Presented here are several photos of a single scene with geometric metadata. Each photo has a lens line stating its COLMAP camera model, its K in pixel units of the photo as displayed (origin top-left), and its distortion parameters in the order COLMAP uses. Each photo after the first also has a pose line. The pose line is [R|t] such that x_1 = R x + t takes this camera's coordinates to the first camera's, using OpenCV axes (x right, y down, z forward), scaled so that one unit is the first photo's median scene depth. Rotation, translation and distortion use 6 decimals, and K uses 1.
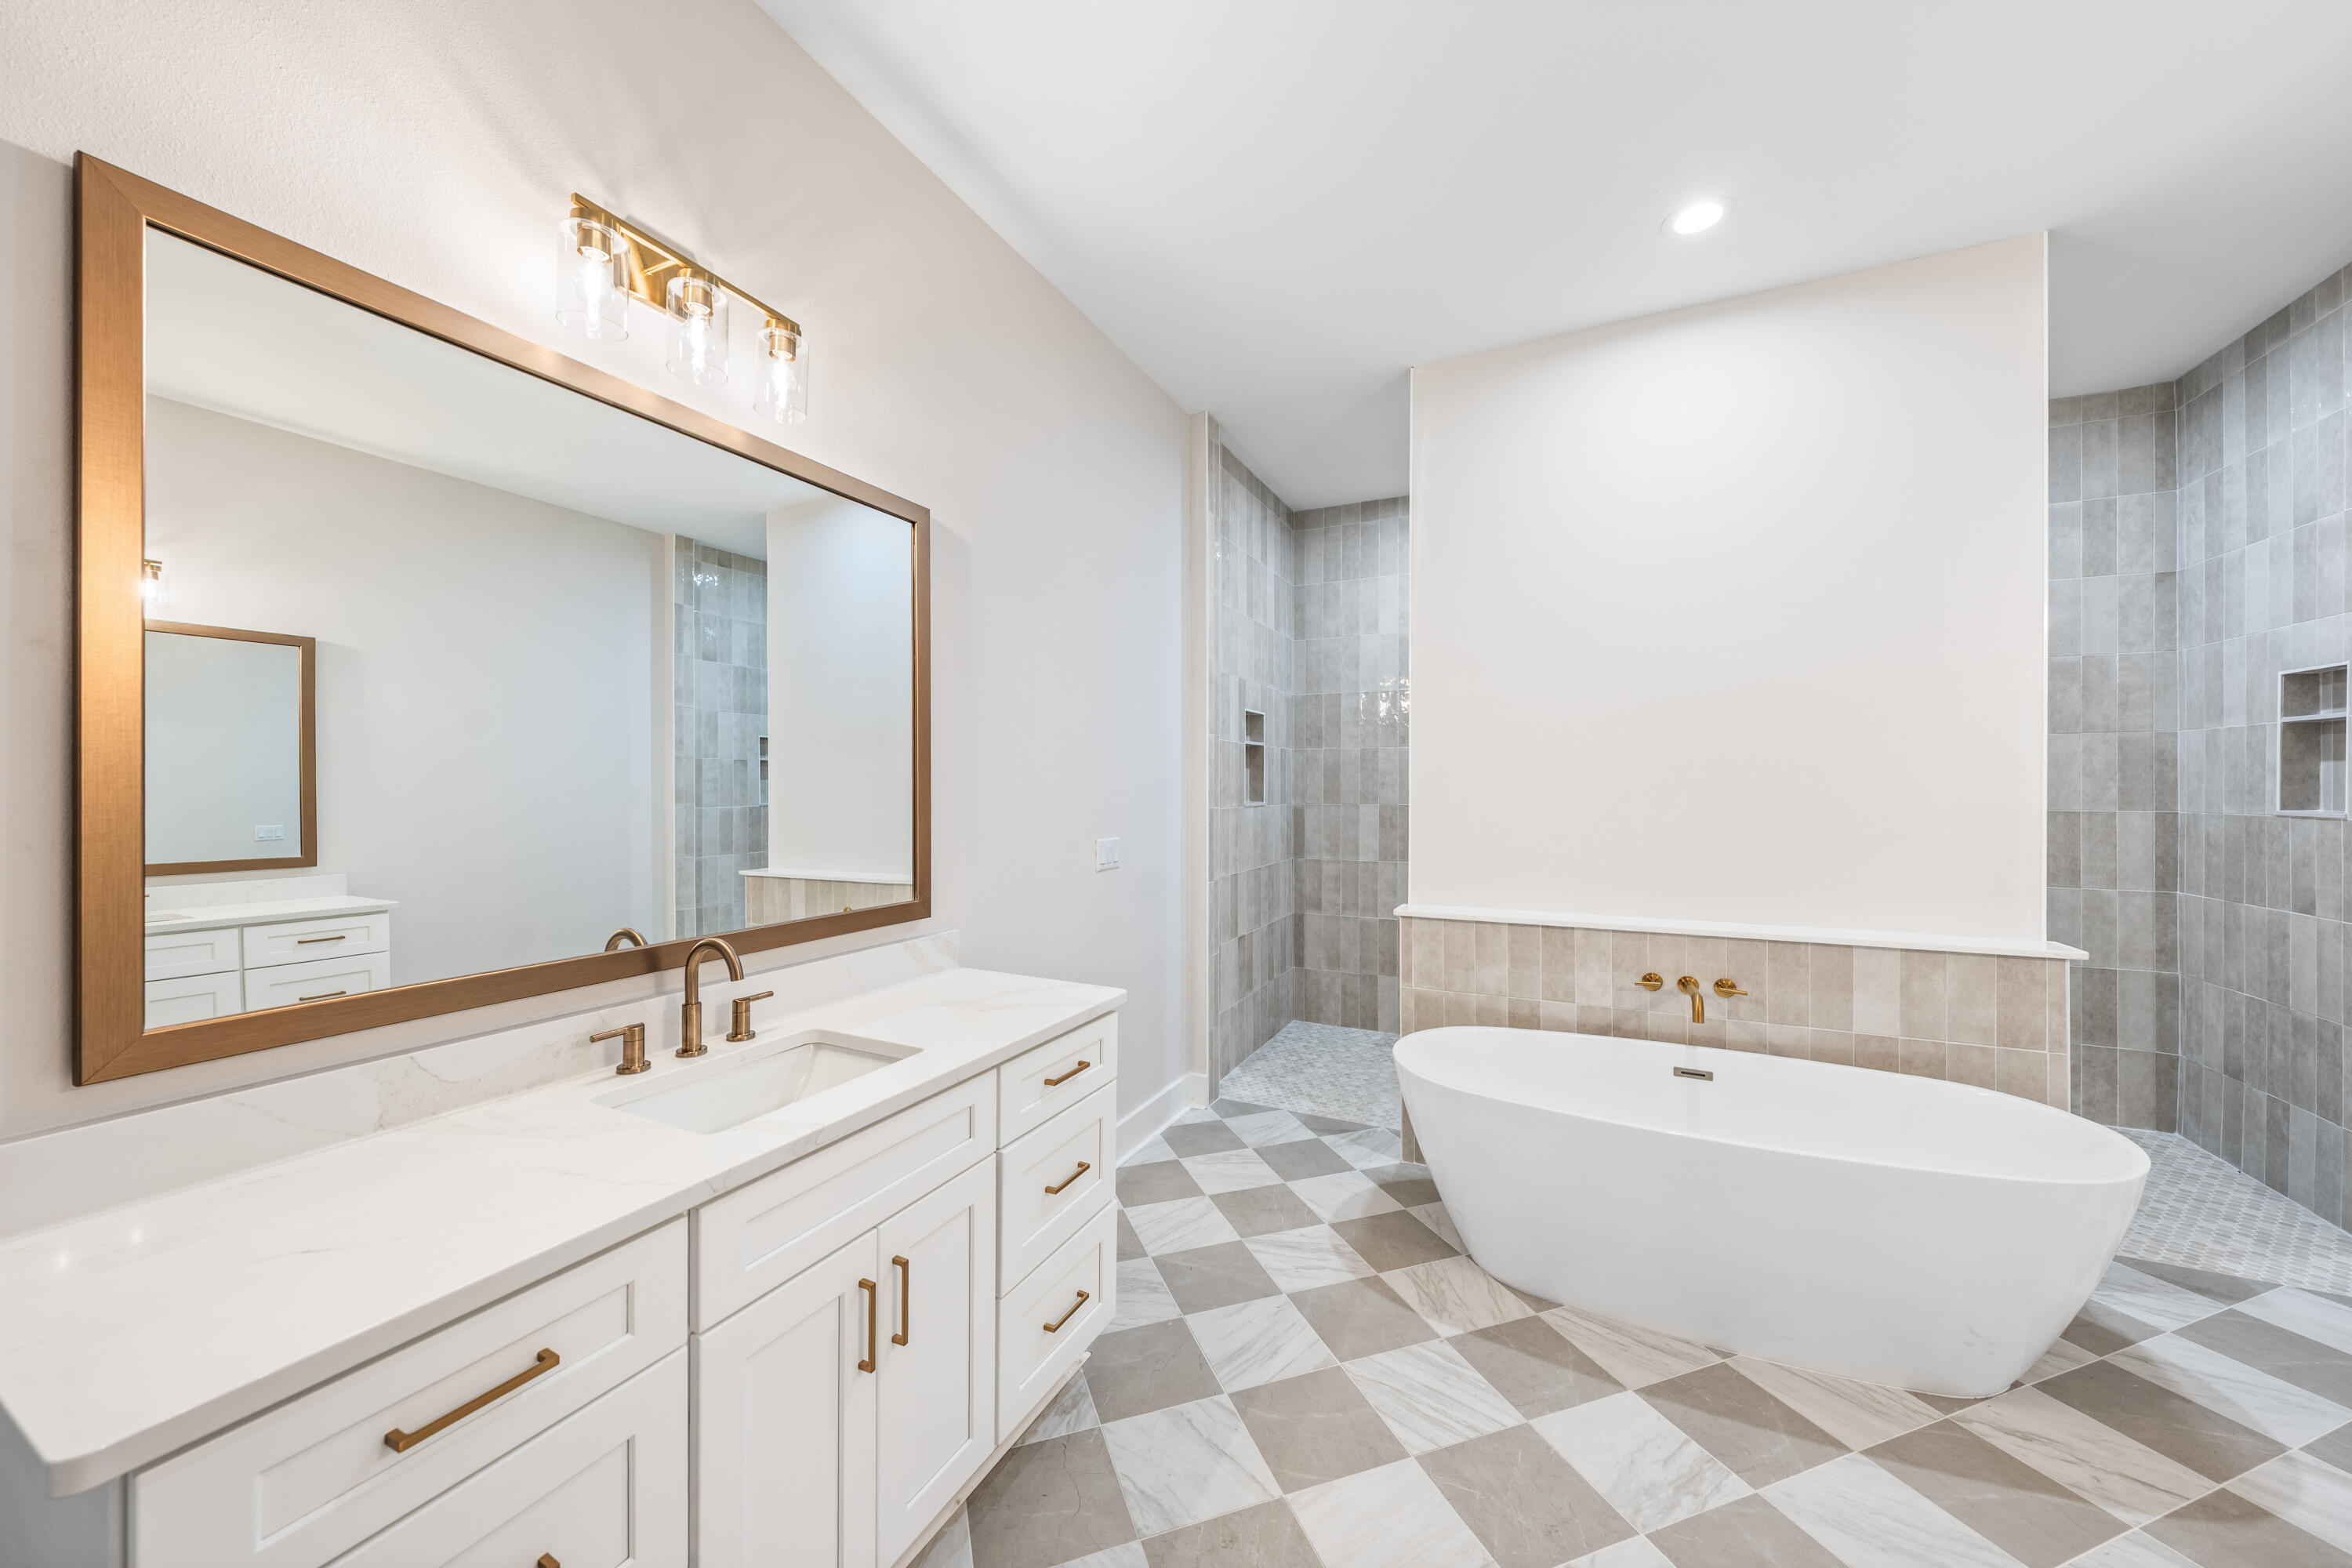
lens RADIAL K [[836.4, 0, 1152.0], [0, 836.4, 783.9], [0, 0, 1]] dist [-0.002472, -0.000330]
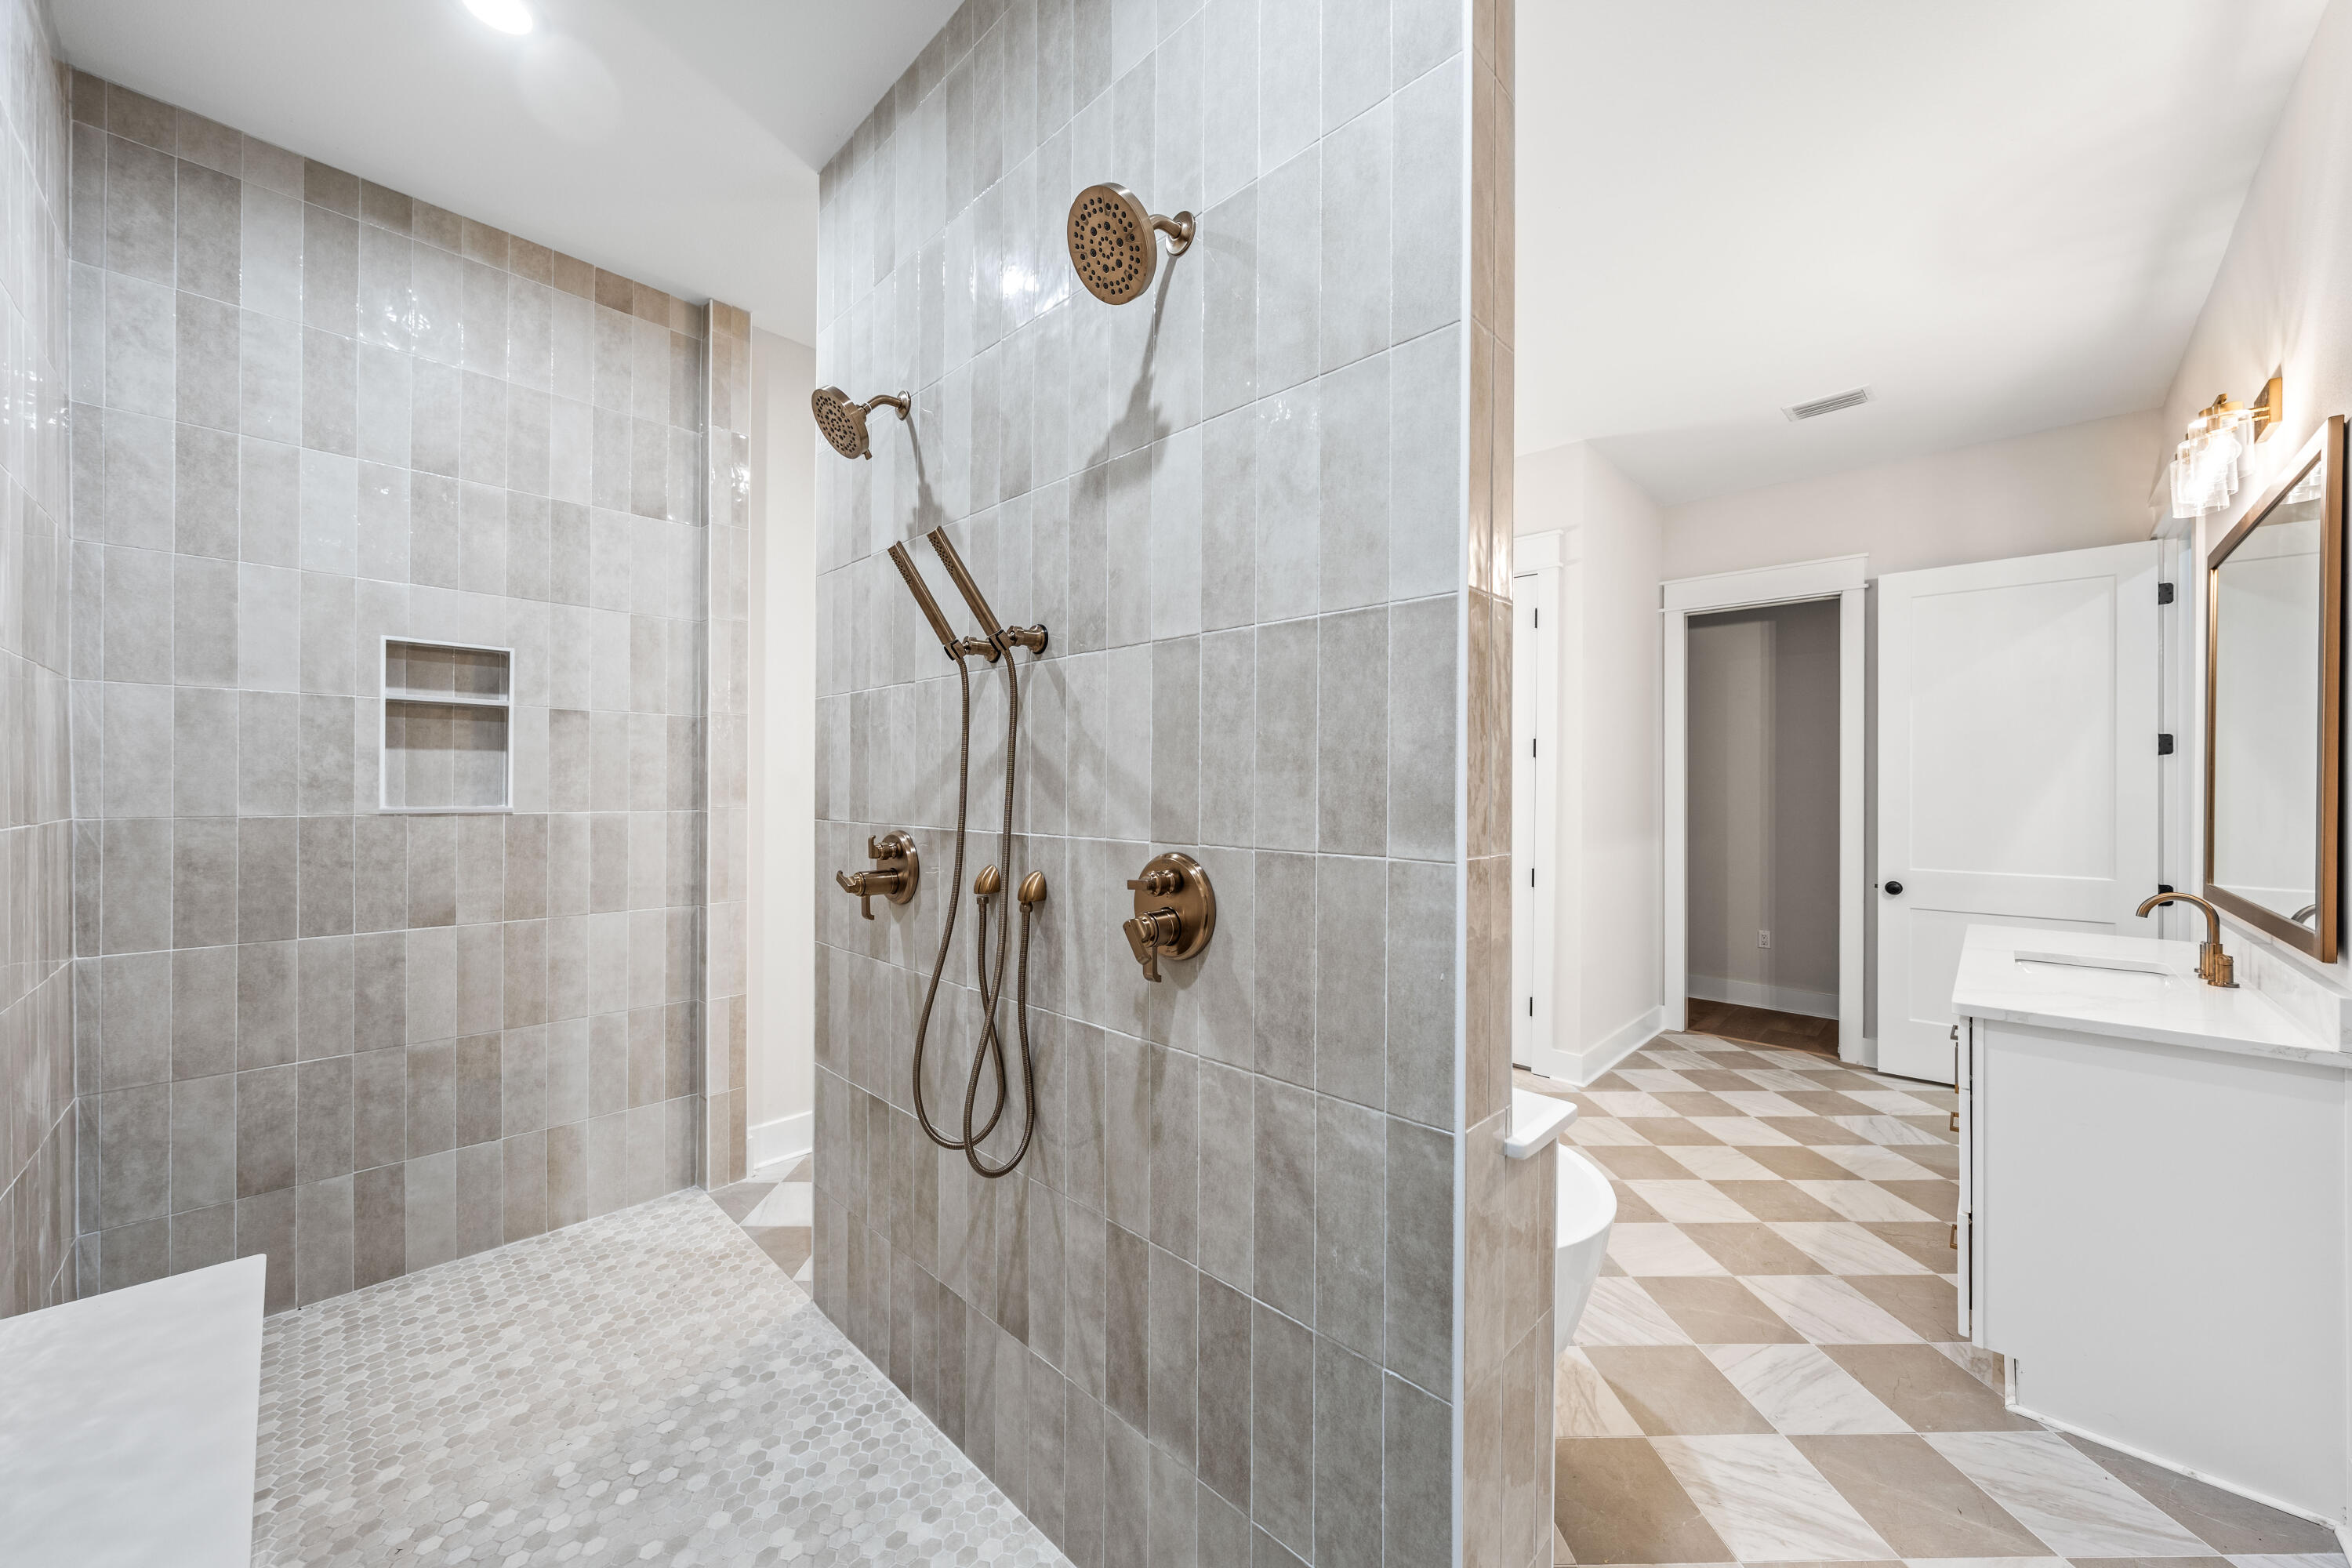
lens RADIAL K [[836.4, 0, 1181.6], [0, 836.4, 787.9], [0, 0, 1]] dist [-0.002472, -0.000330]
pose [[-0.957610, -0.004207, 0.288036, 0.394348], [-0.005585, 0.999977, -0.003962, 0.011991], [-0.288012, -0.005403, -0.957611, 1.589854]]
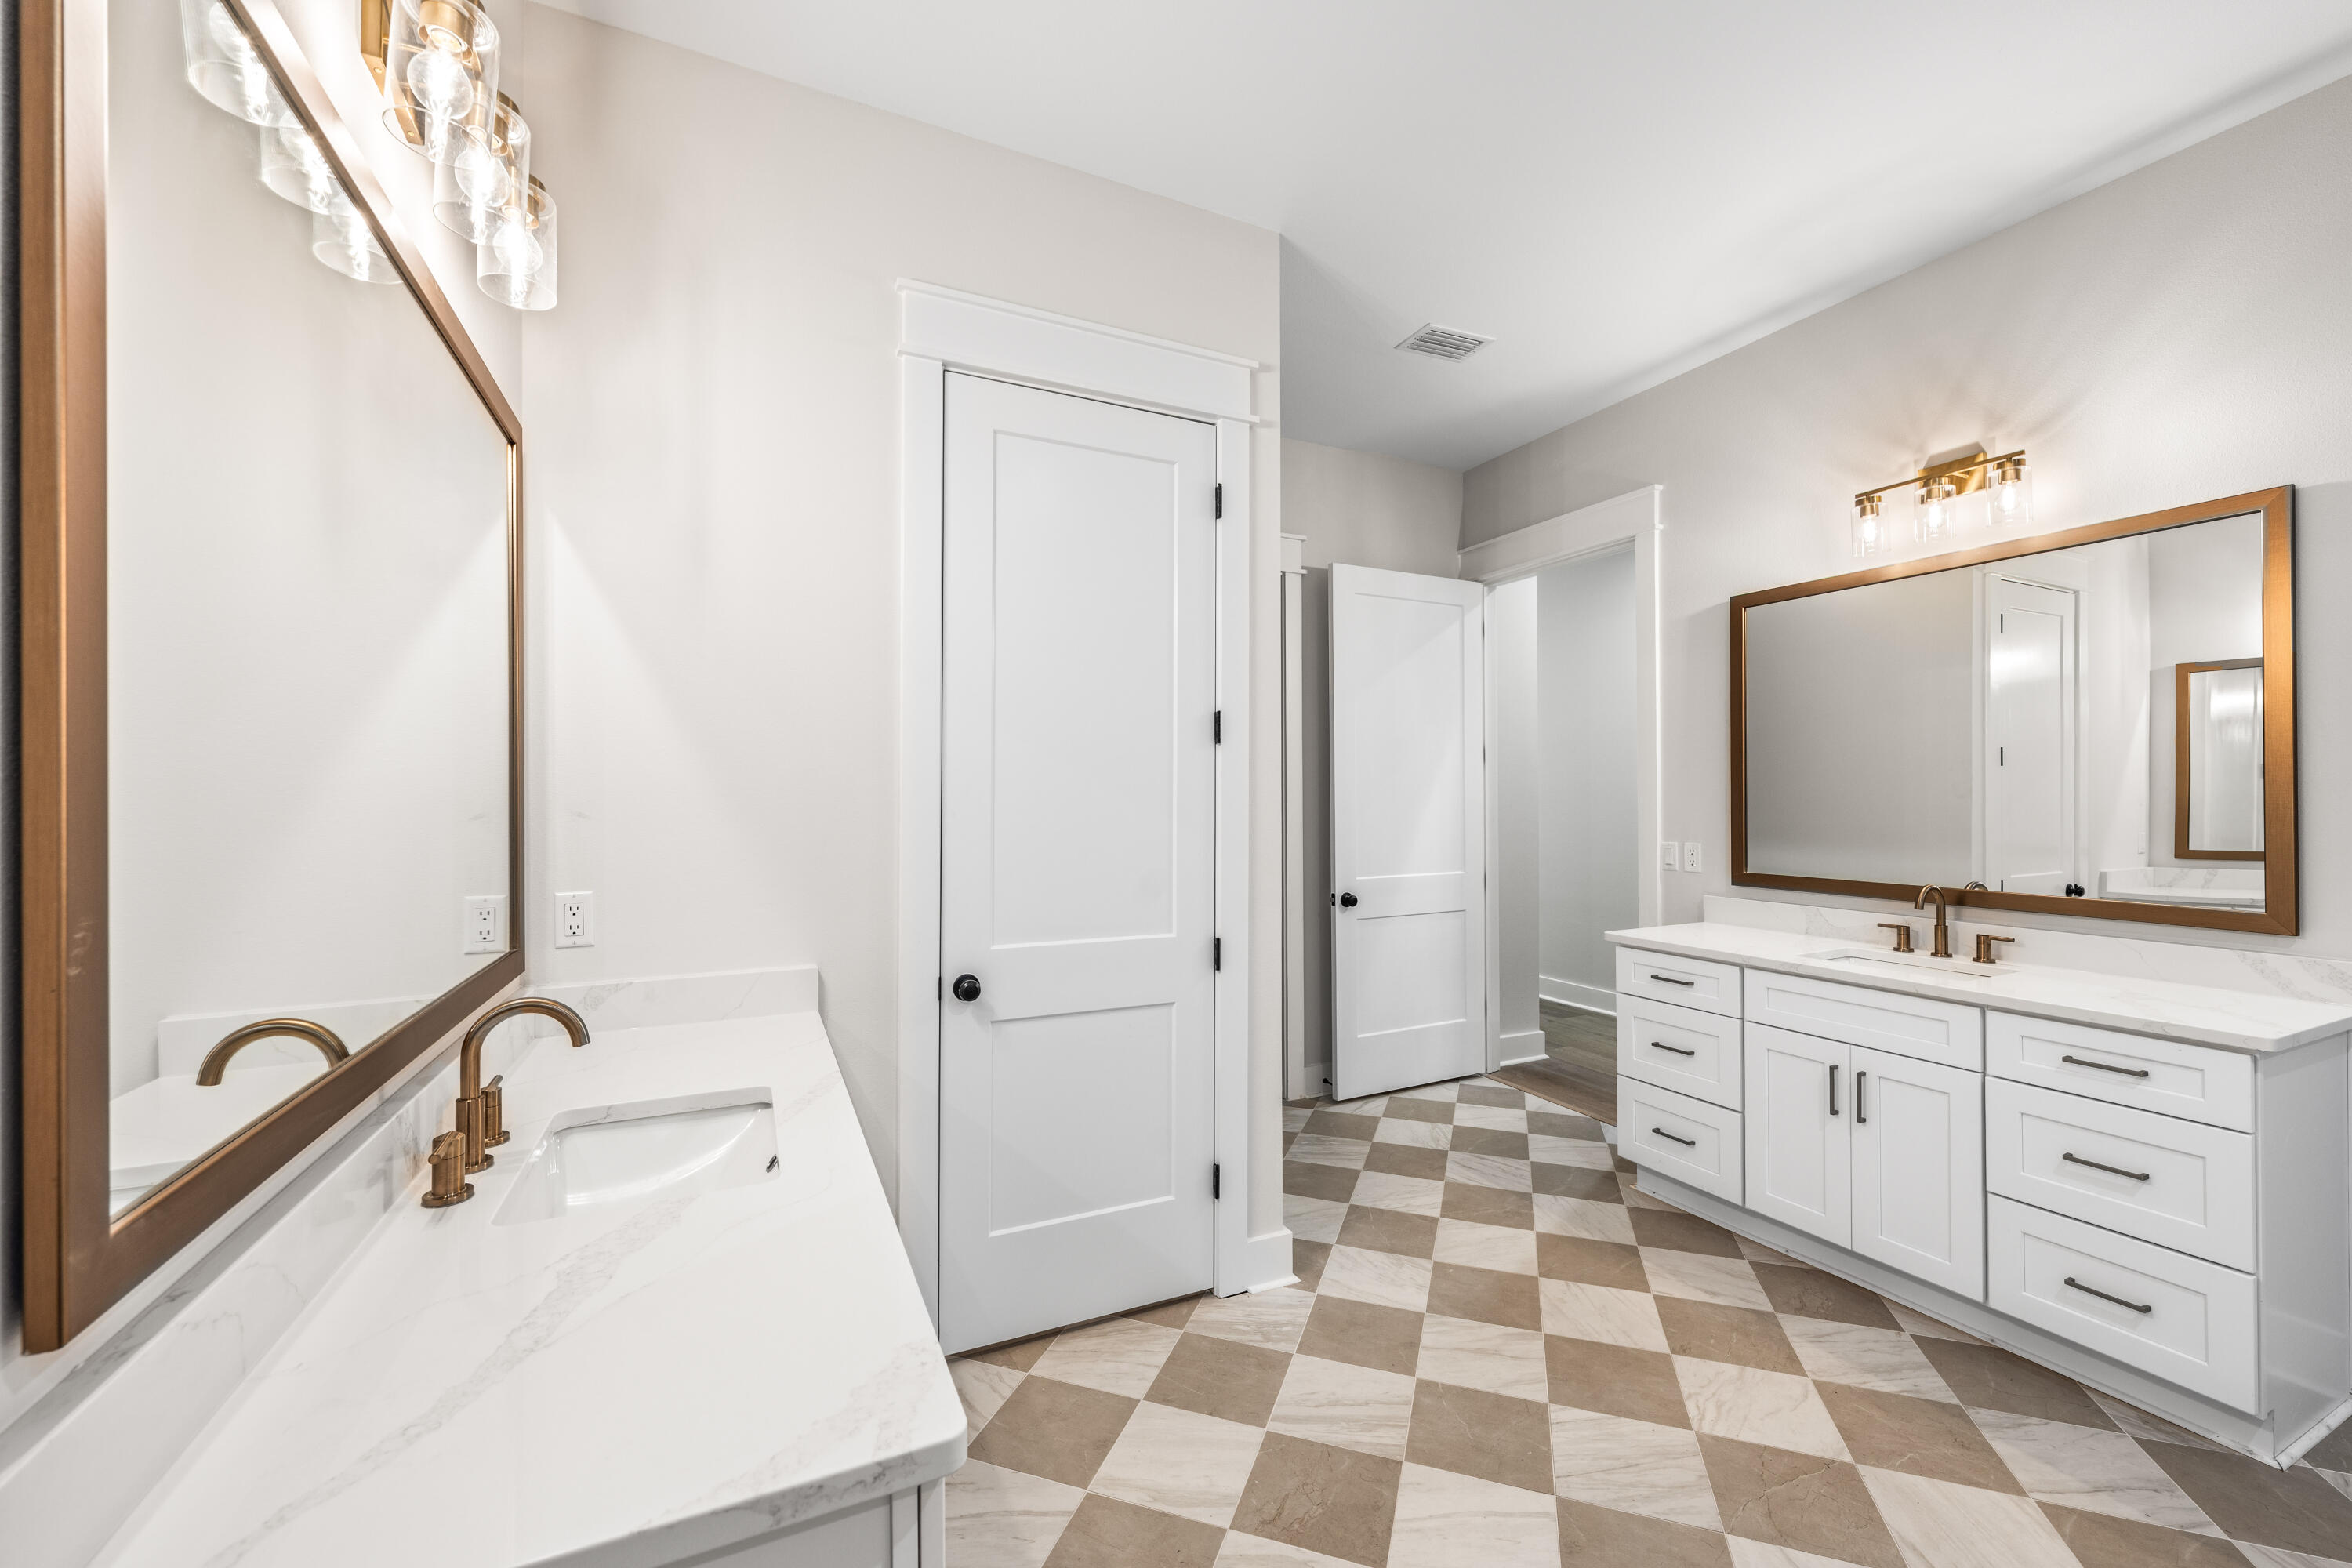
lens RADIAL K [[905.4, 0, 1194.3], [0, 905.4, 793.7], [0, 0, 1]] dist [-0.001260, -0.000236]
pose [[-0.606165, 0.000703, -0.795339, 0.974226], [0.005978, 0.999975, -0.003672, 0.001110], [0.795317, -0.006980, -0.606154, 0.513719]]
